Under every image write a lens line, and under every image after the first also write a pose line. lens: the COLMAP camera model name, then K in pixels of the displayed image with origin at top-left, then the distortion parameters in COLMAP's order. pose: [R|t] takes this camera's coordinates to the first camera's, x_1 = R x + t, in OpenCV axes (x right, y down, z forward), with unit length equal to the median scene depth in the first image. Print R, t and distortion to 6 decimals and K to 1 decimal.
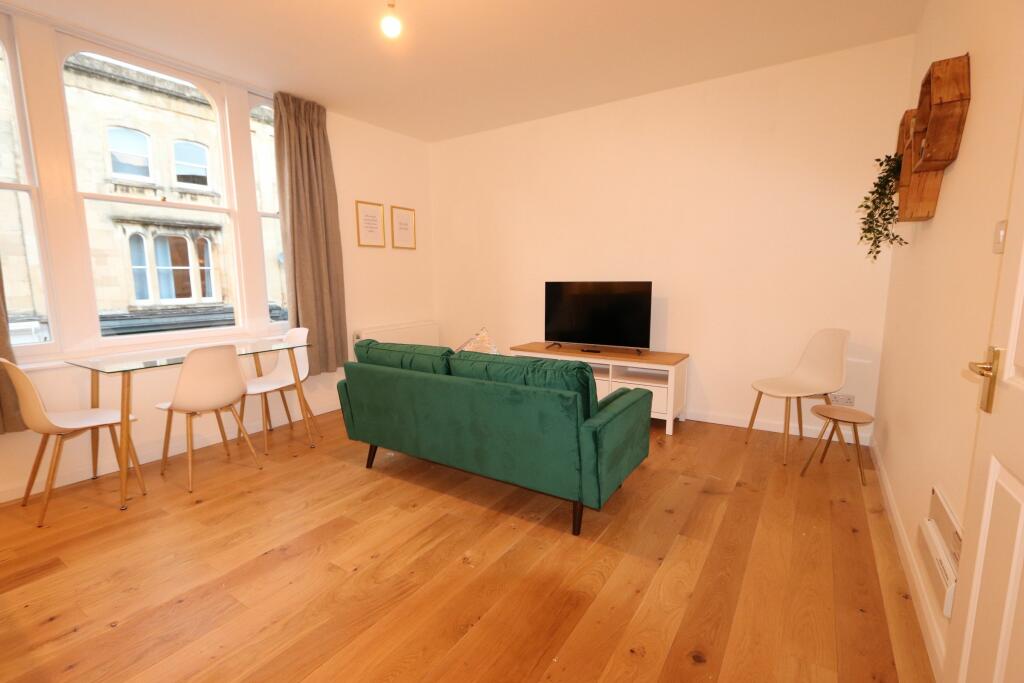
lens RADIAL K [[468.2, 0, 500.6], [0, 468.2, 342.9], [0, 0, 1]] dist [-0.001317, -0.000071]
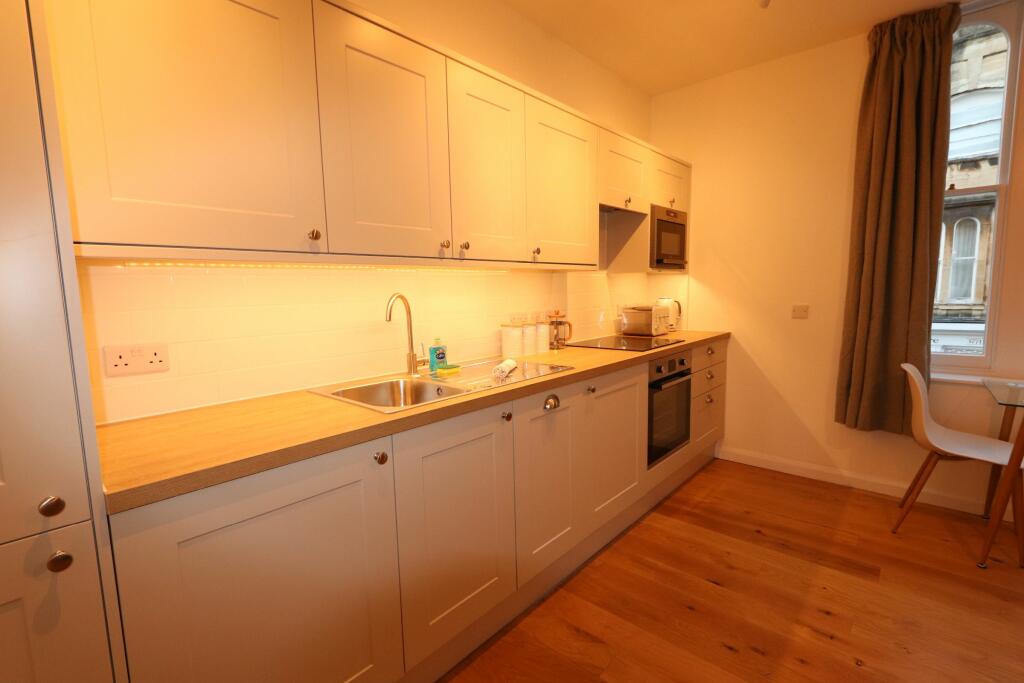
lens RADIAL K [[468.2, 0, 500.6], [0, 468.2, 342.9], [0, 0, 1]] dist [-0.001317, -0.000071]
pose [[-0.139042, 0.125836, -0.982259, 0.074101], [-0.116016, 0.982993, 0.142352, -0.052090], [0.983467, 0.133751, -0.122078, 0.197001]]
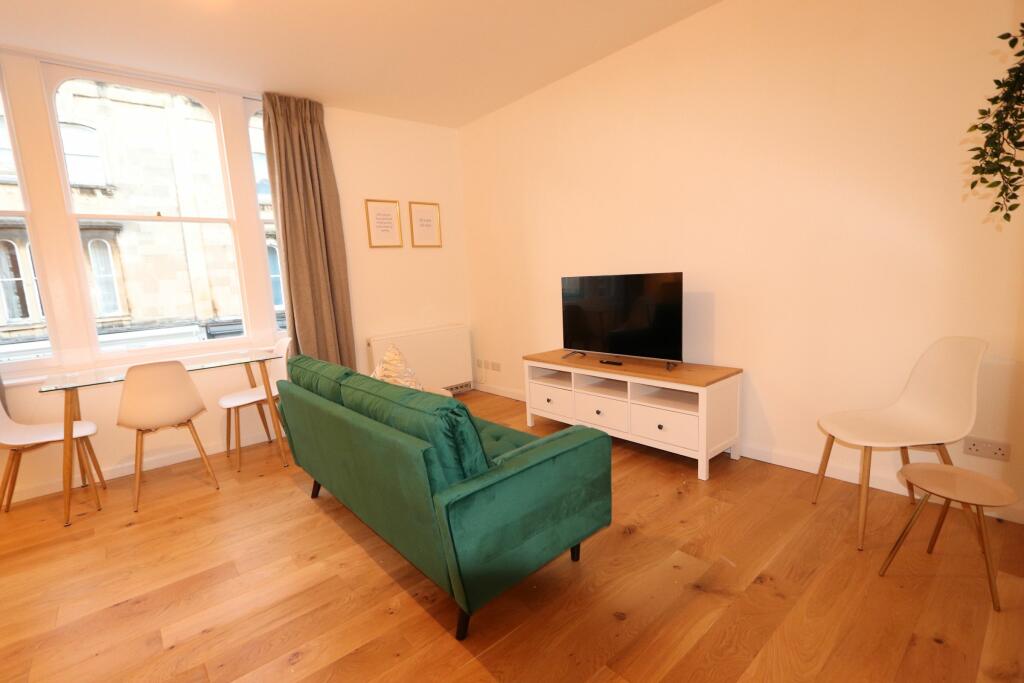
lens RADIAL K [[468.2, 0, 500.6], [0, 468.2, 342.9], [0, 0, 1]] dist [-0.001317, -0.000071]
pose [[0.961250, -0.003789, -0.275653, 0.350272], [0.007477, 0.999896, 0.012331, -0.041791], [0.275577, -0.013914, 0.961178, 0.278661]]
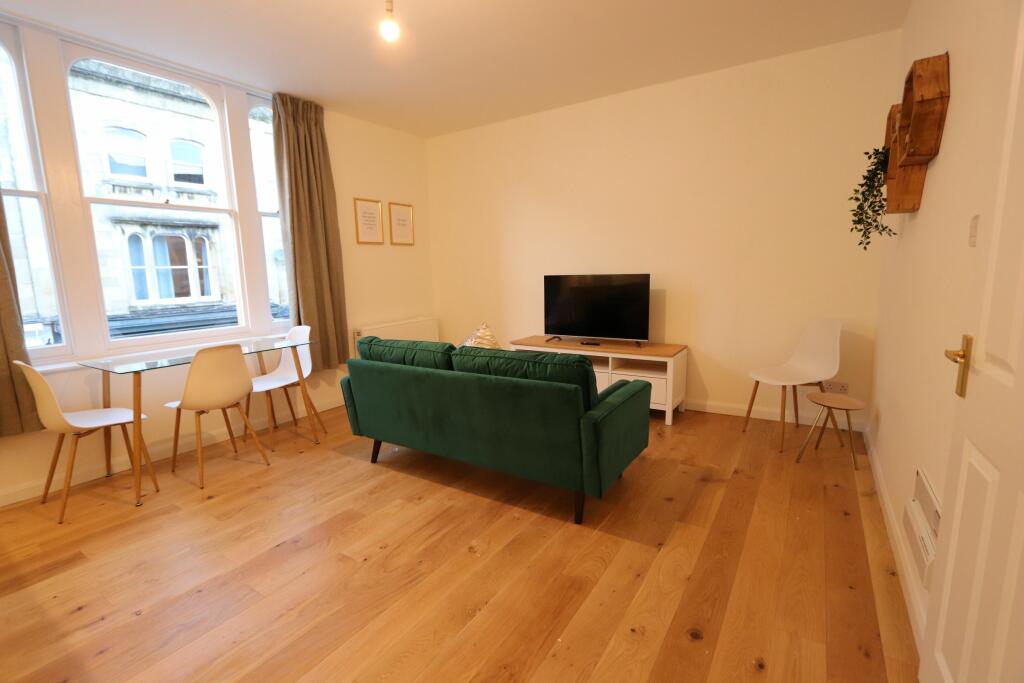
lens RADIAL K [[472.4, 0, 500.1], [0, 472.4, 342.9], [0, 0, 1]] dist [-0.022395, 0.006079]
pose [[0.999853, -0.017086, 0.001033, -0.004003], [0.017071, 0.999759, 0.013793, -0.002998], [-0.001268, -0.013773, 0.999904, -0.023255]]
